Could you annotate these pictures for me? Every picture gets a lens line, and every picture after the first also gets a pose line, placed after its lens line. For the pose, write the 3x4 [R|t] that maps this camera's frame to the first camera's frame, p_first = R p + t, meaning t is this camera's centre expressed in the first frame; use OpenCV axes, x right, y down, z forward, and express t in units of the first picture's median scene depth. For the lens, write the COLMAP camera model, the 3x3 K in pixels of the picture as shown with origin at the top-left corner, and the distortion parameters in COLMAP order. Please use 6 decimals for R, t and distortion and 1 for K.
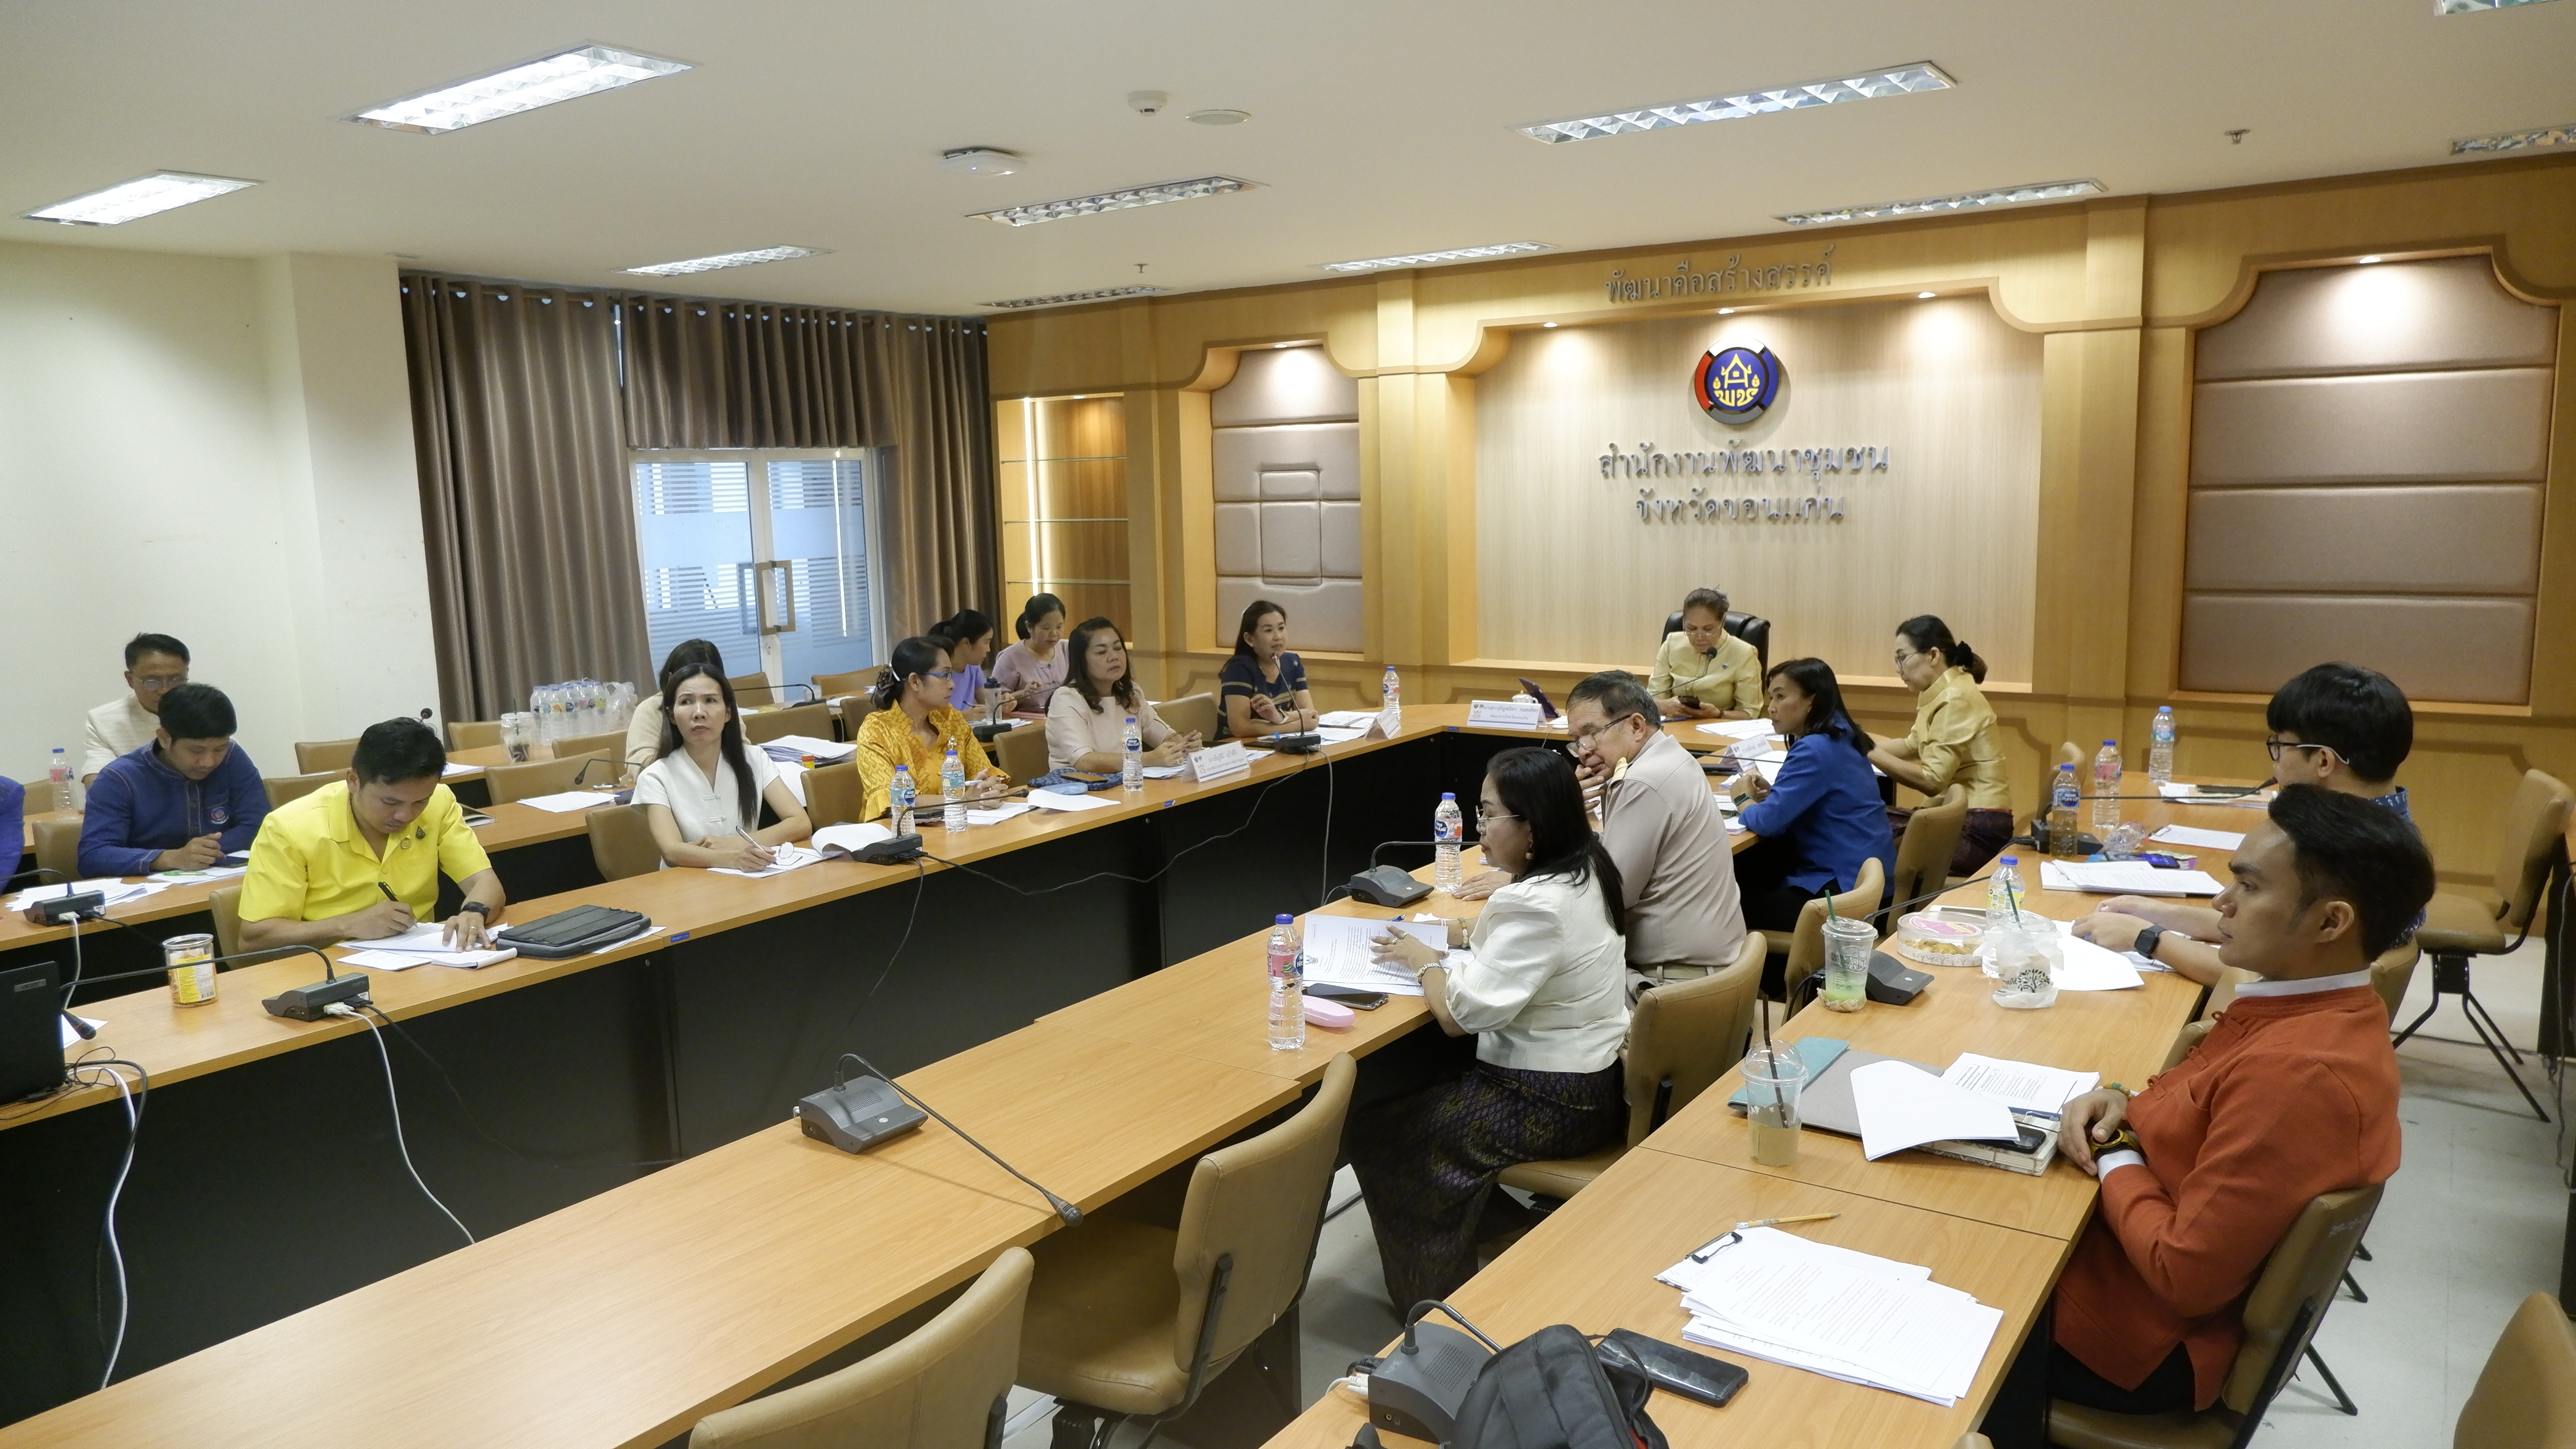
lens RADIAL K [[1678.5, 0, 1305.2], [0, 1678.5, 712.7], [0, 0, 1]] dist [-0.010711, -0.000851]
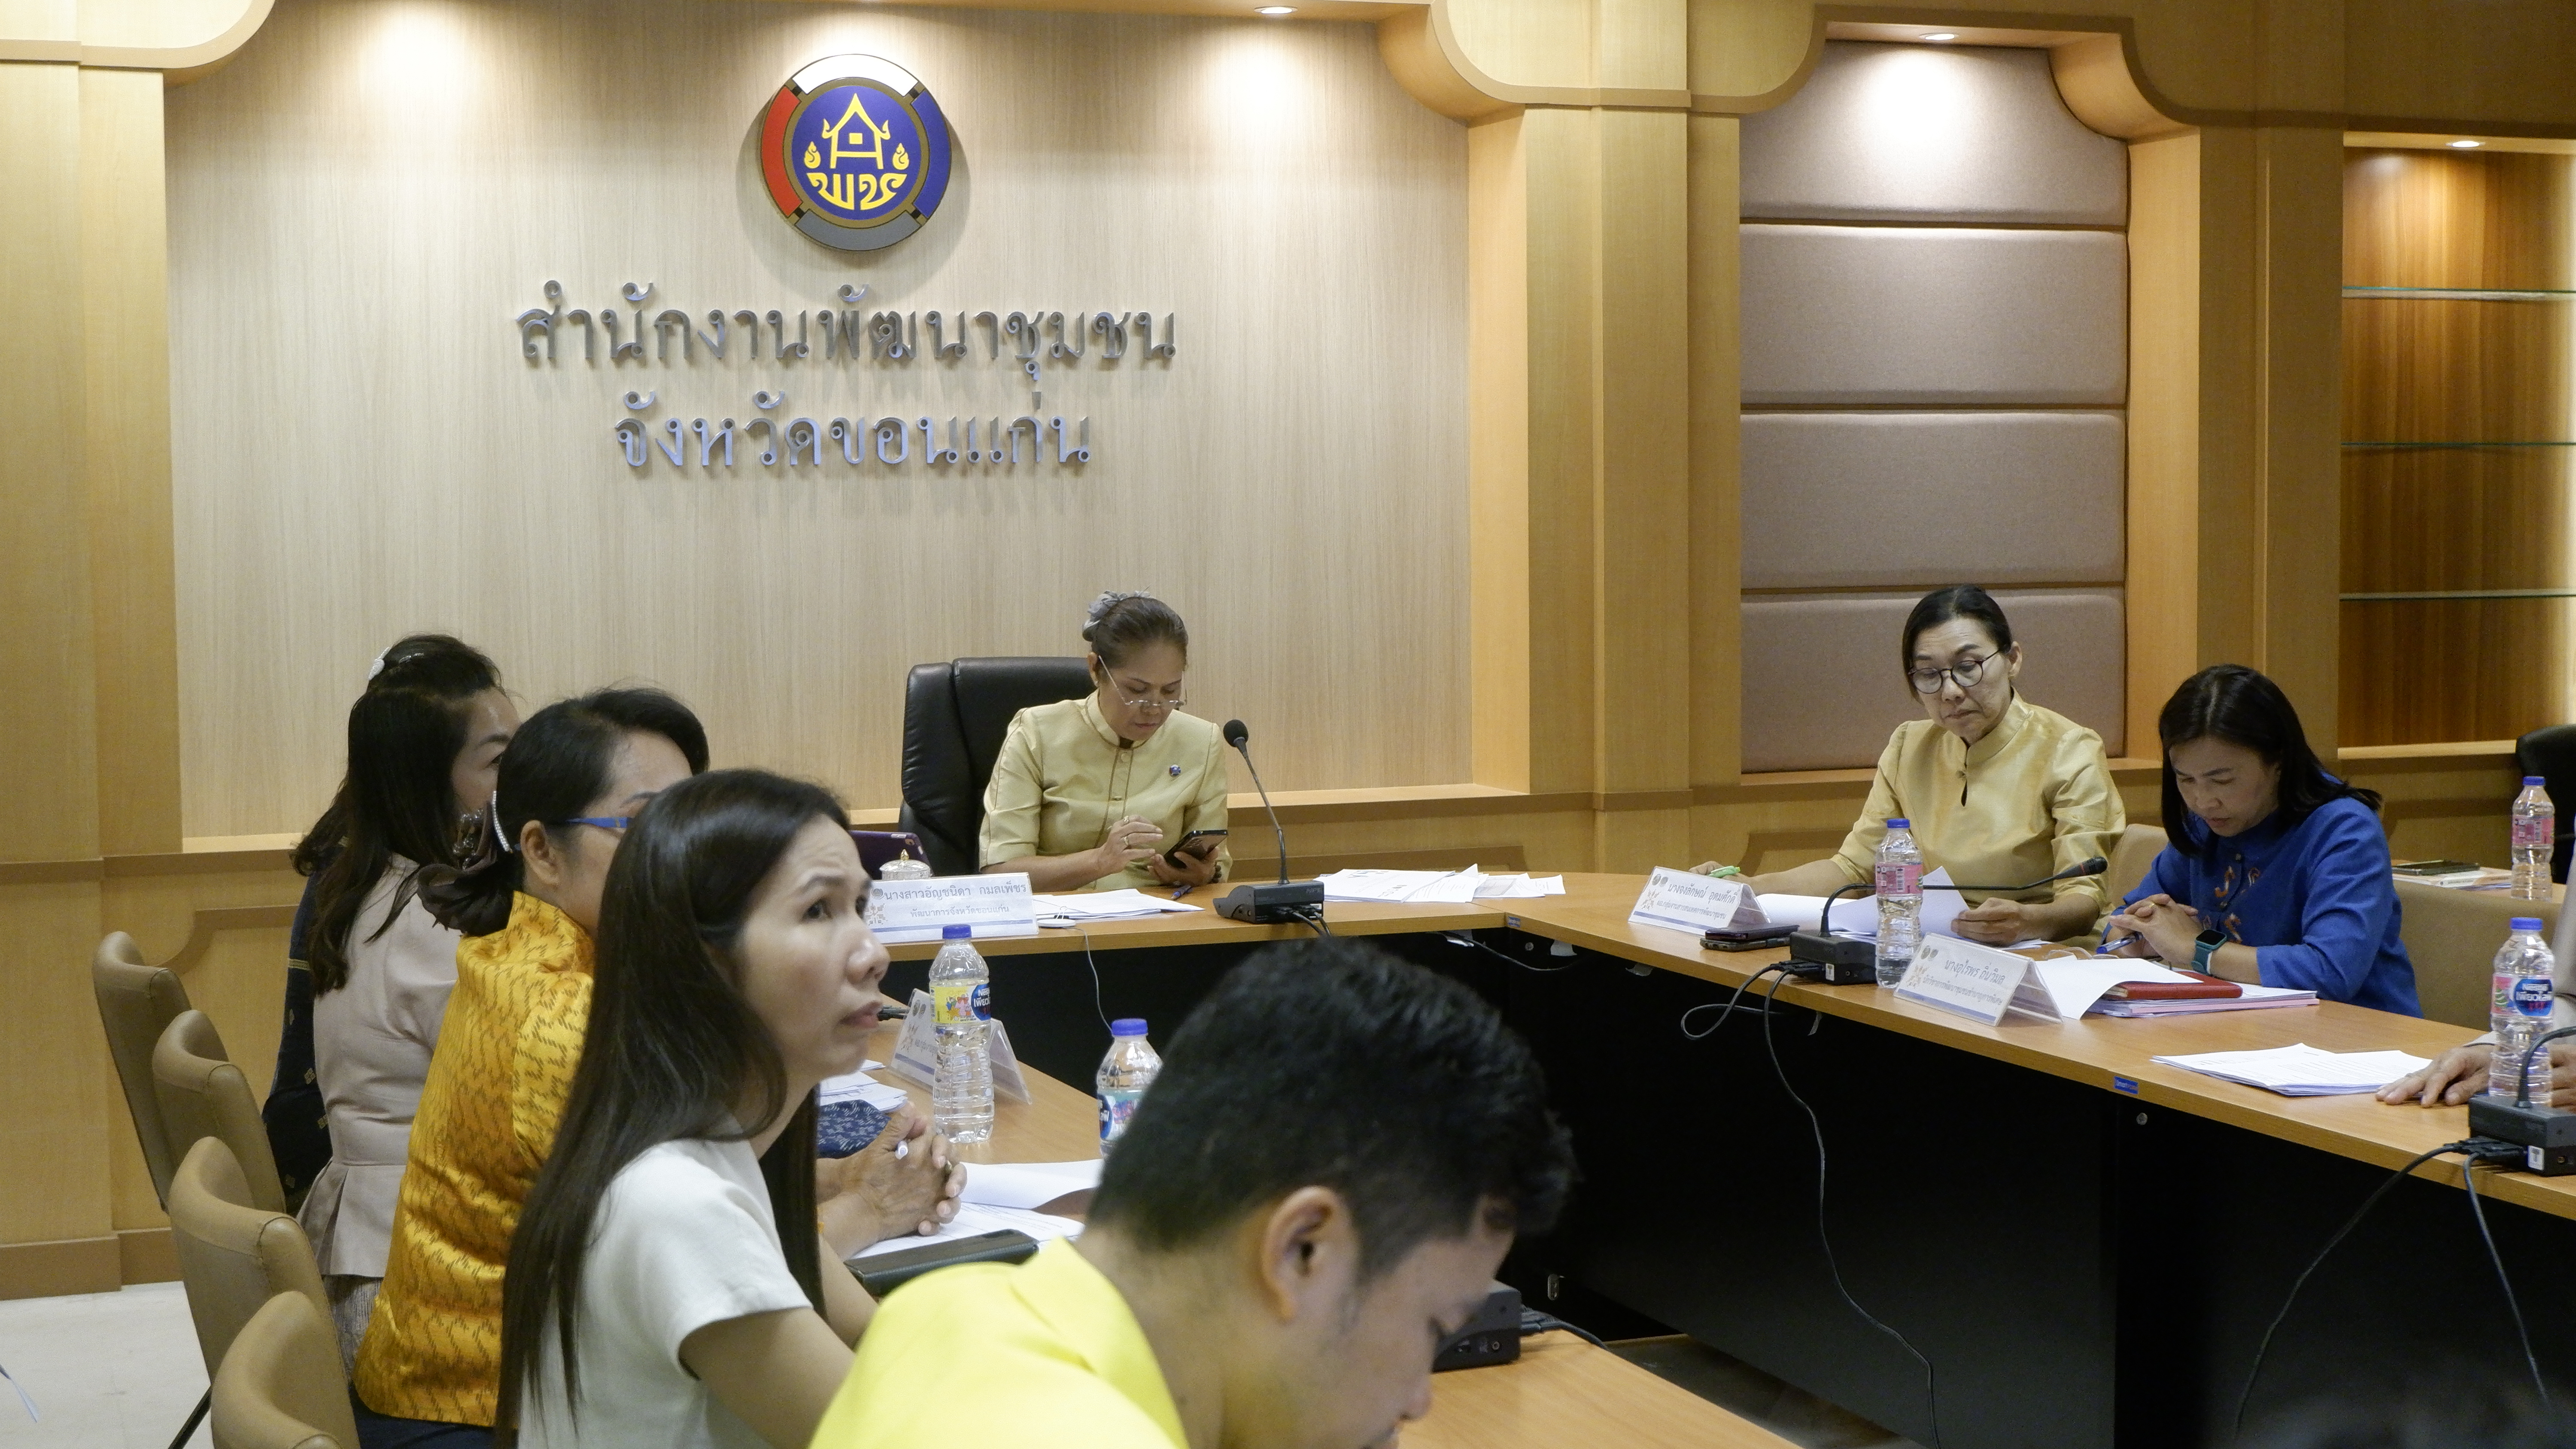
lens RADIAL K [[3658.0, 0, 1288.0], [0, 3658.0, 724.5], [0, 0, 1]] dist [-0.052020, 0.051886]
pose [[0.572616, -0.036292, 0.819020, -0.513435], [0.108327, 0.993609, -0.031709, -0.005512], [-0.812635, 0.106879, 0.572888, 0.401679]]
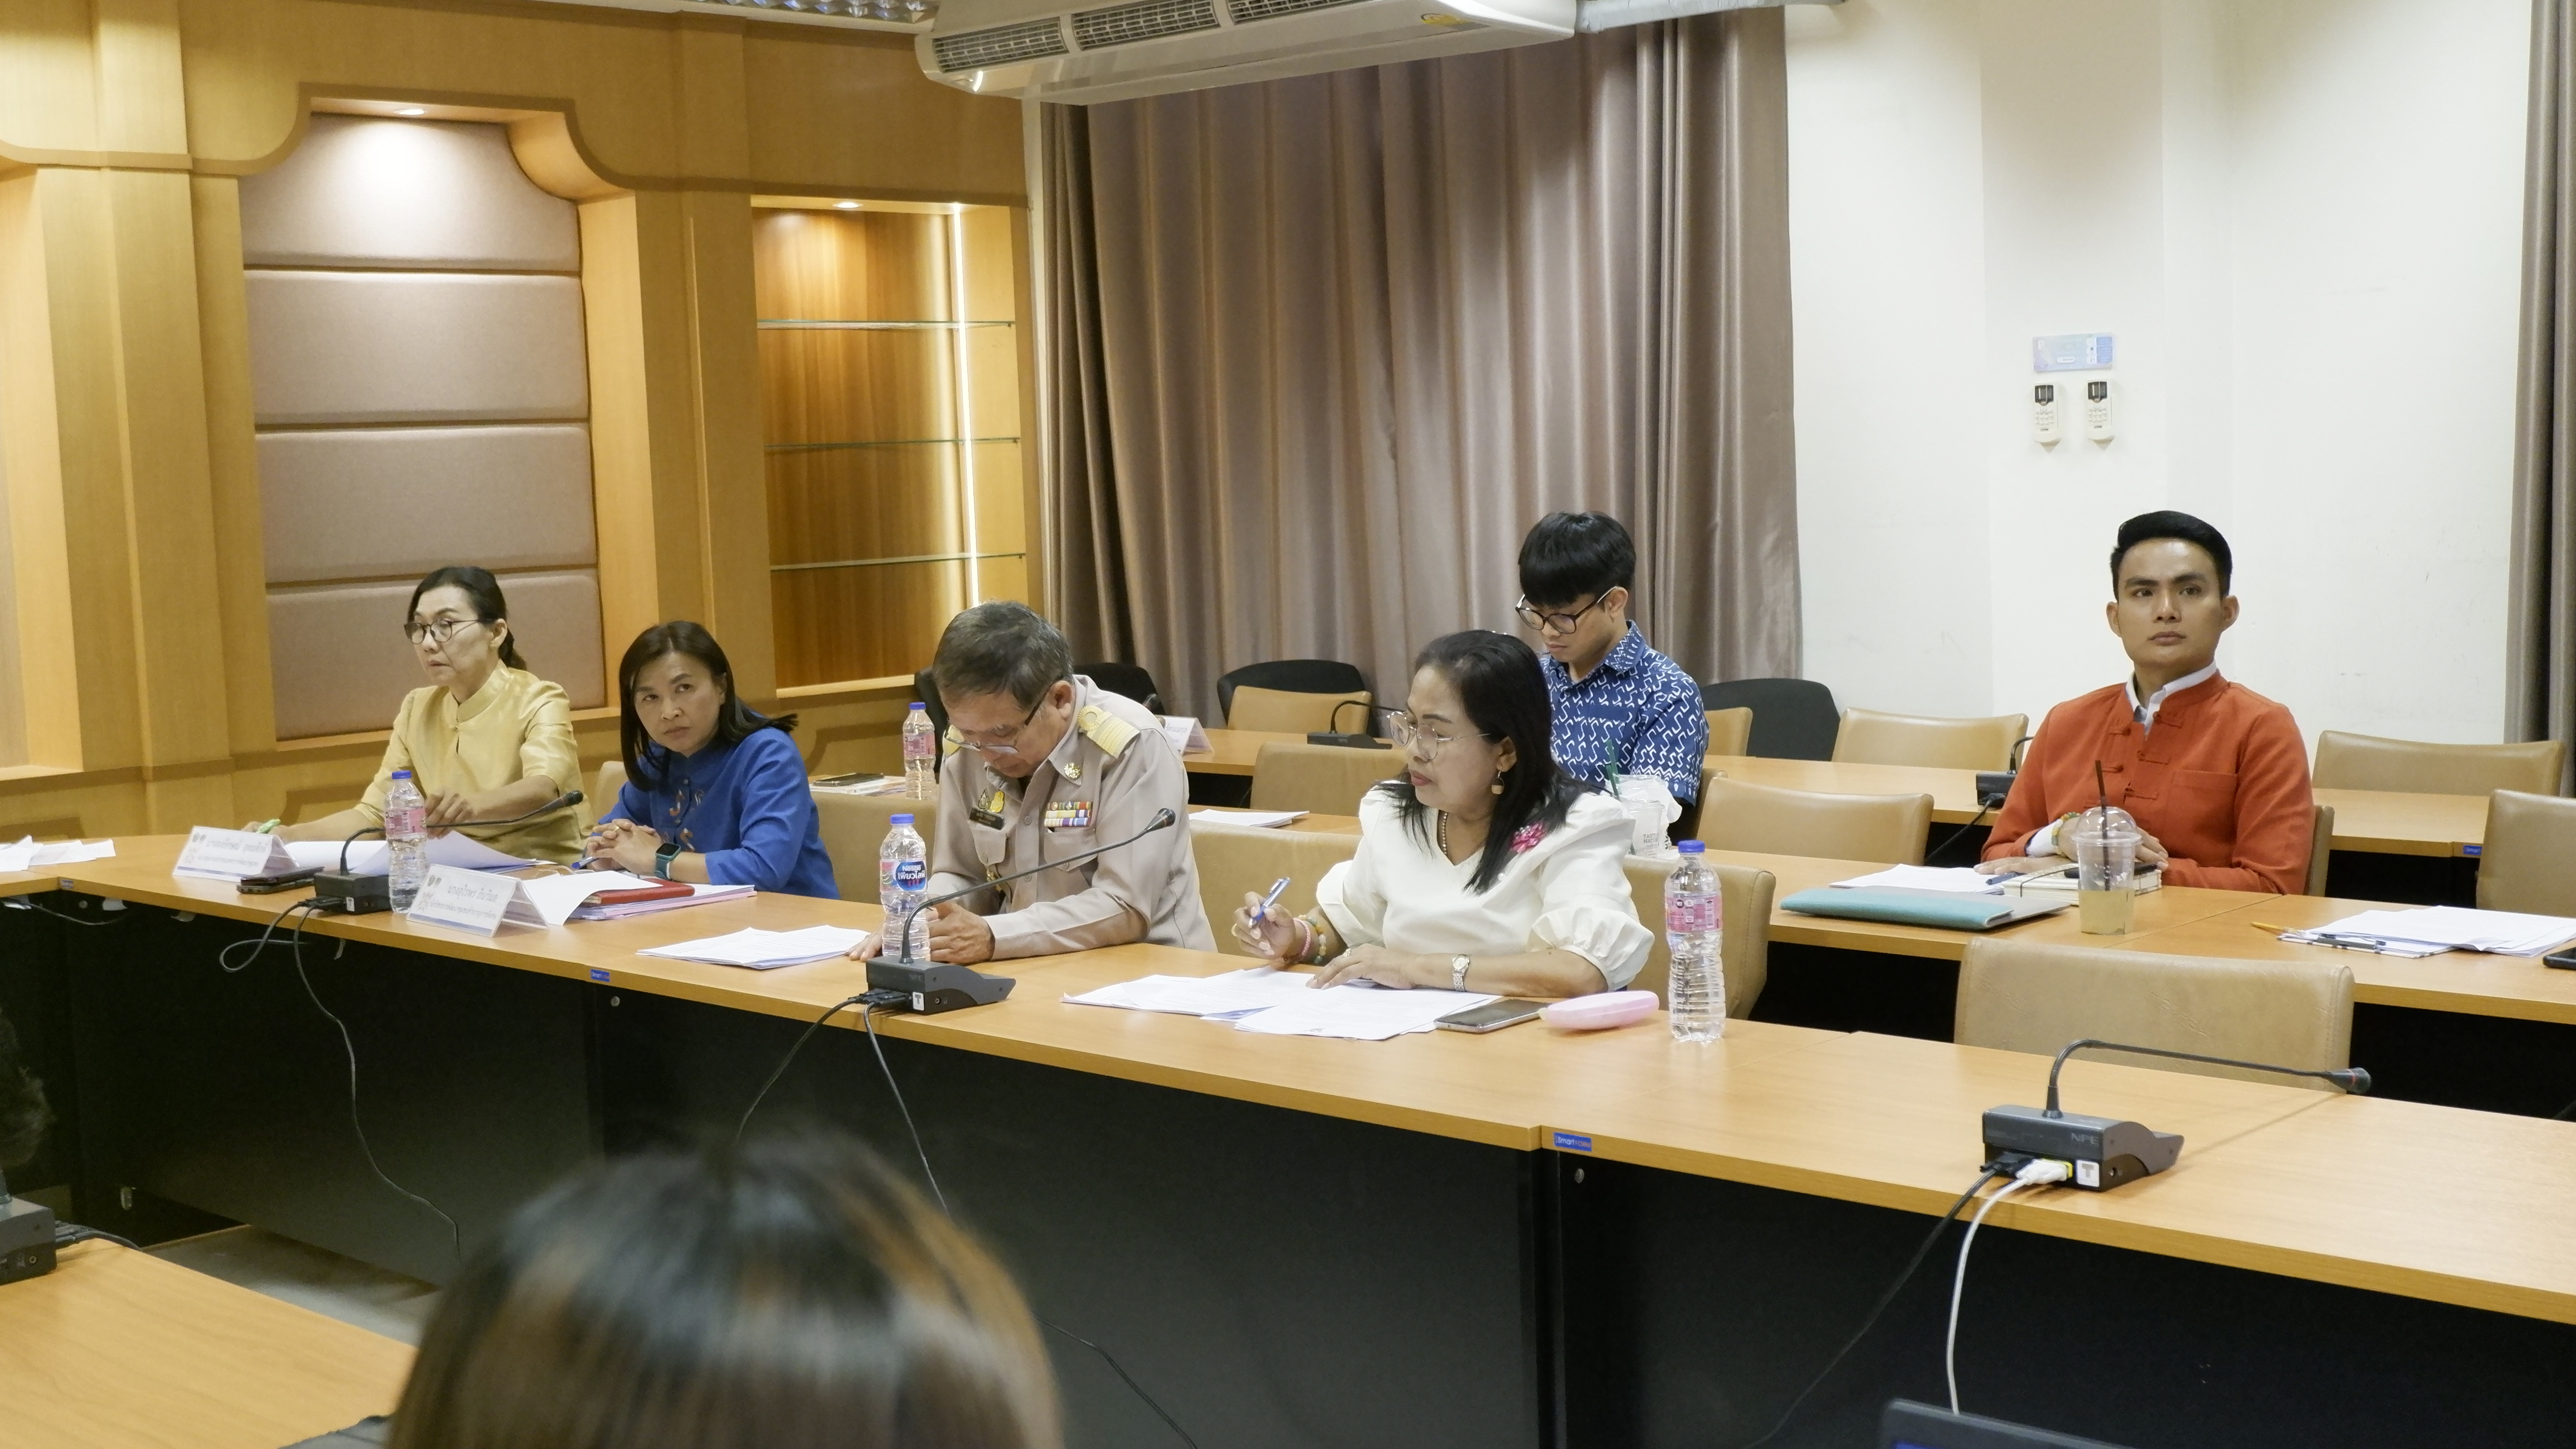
lens RADIAL K [[2983.7, 0, 1288.0], [0, 2983.7, 724.5], [0, 0, 1]] dist [-0.014326, 0.042958]
pose [[0.163972, -0.073347, 0.983734, -0.509387], [0.168476, 0.984663, 0.045334, -0.004218], [-0.971972, 0.158302, 0.173815, 0.392547]]
